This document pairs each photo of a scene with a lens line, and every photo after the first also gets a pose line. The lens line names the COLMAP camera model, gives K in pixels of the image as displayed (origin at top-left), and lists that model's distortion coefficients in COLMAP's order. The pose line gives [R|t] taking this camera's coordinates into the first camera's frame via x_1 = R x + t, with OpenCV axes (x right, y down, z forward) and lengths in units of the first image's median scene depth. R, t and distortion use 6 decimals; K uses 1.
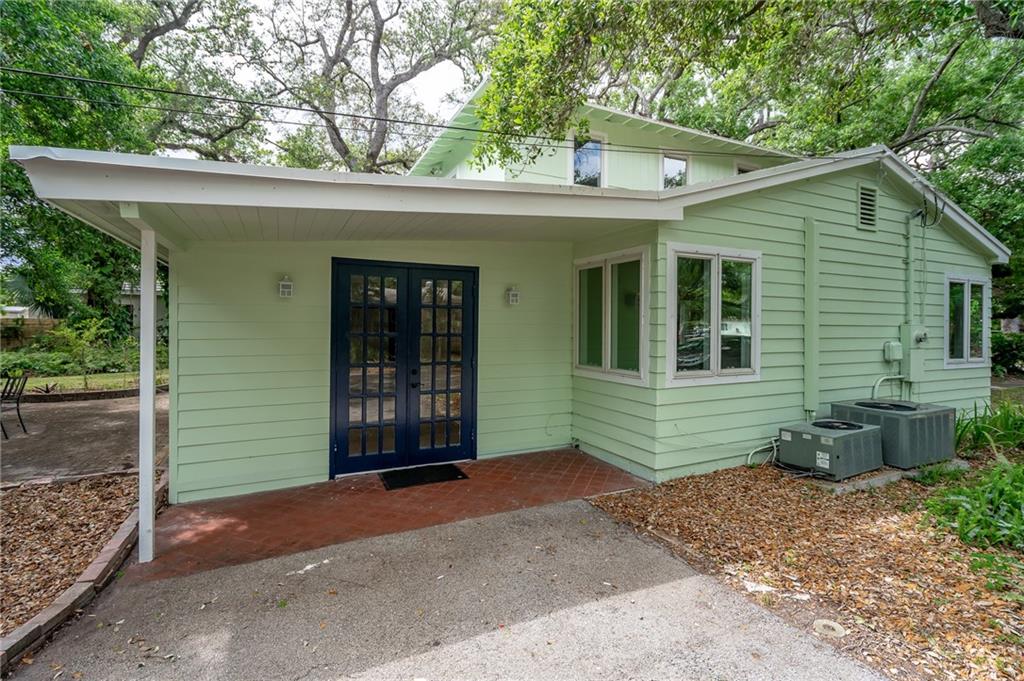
lens RADIAL K [[470.9, 0, 511.8], [0, 470.9, 324.9], [0, 0, 1]] dist [-0.001161, 0.000169]
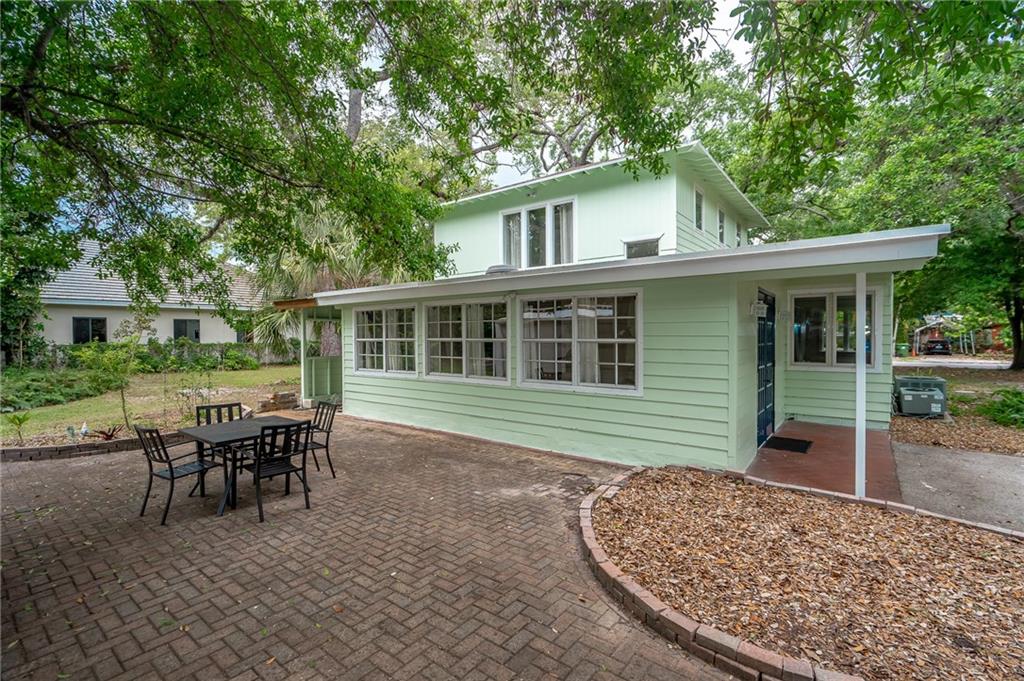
lens RADIAL K [[462.1, 0, 516.5], [0, 462.1, 333.5], [0, 0, 1]] dist [-0.003267, 0.000146]
pose [[0.892379, -0.010738, 0.451160, -1.314415], [0.012031, 0.999928, 0.000002, -0.016475], [-0.451127, 0.005426, 0.892443, 0.117088]]
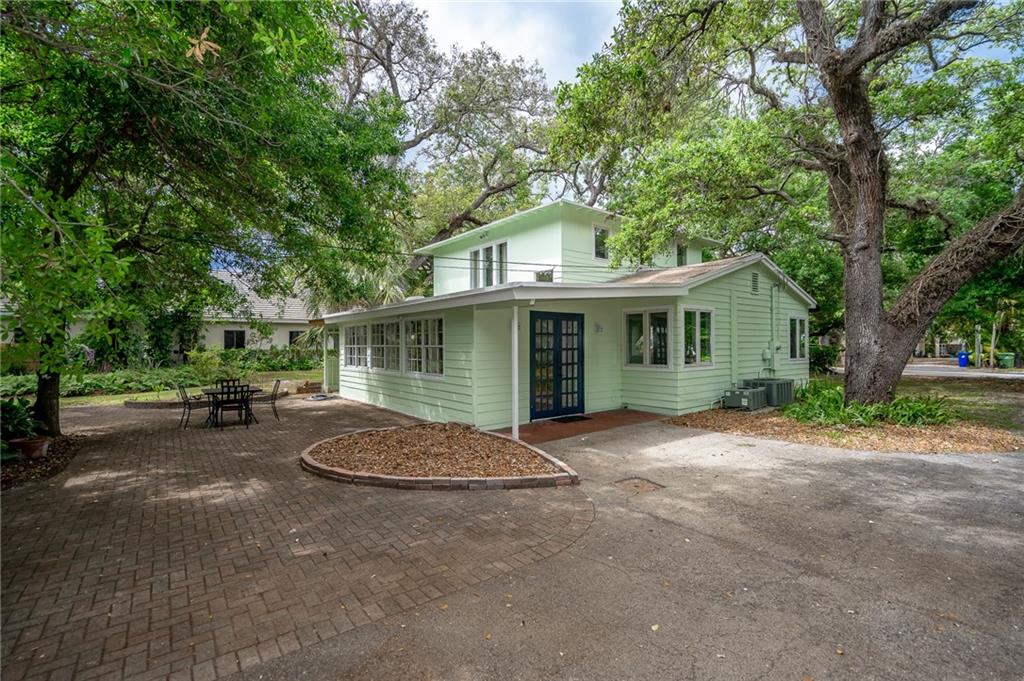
lens RADIAL K [[460.3, 0, 514.9], [0, 460.3, 341.7], [0, 0, 1]] dist [-0.003294, 0.000014]
pose [[0.976525, -0.011290, 0.215106, -0.728542], [0.012144, 0.999923, -0.002650, -0.006849], [-0.215060, 0.005200, 0.976587, -0.754119]]
